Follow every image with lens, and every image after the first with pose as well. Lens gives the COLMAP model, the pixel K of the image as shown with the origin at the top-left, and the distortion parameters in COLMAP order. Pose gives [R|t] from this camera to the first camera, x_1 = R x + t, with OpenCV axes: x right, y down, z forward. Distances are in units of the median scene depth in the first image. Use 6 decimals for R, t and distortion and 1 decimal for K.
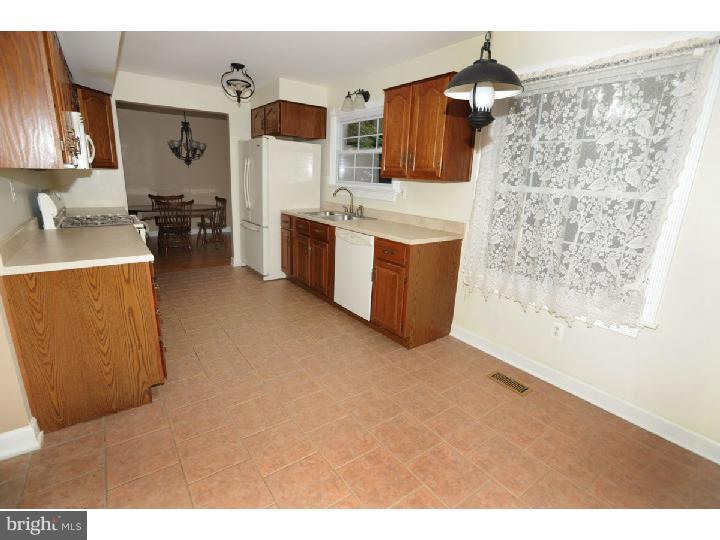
lens RADIAL K [[376.3, 0, 361.5], [0, 376.3, 250.5], [0, 0, 1]] dist [-0.029532, -0.000314]
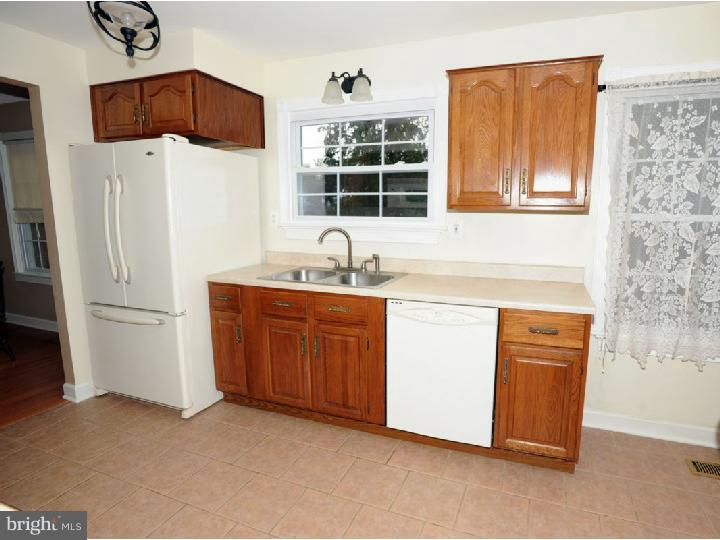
lens RADIAL K [[376.3, 0, 361.5], [0, 376.3, 250.5], [0, 0, 1]] dist [-0.029532, -0.000314]
pose [[0.815064, -0.104540, 0.569862, -0.376043], [0.140089, 0.989961, -0.018761, -0.116984], [-0.562180, 0.095123, 0.821526, 0.498629]]
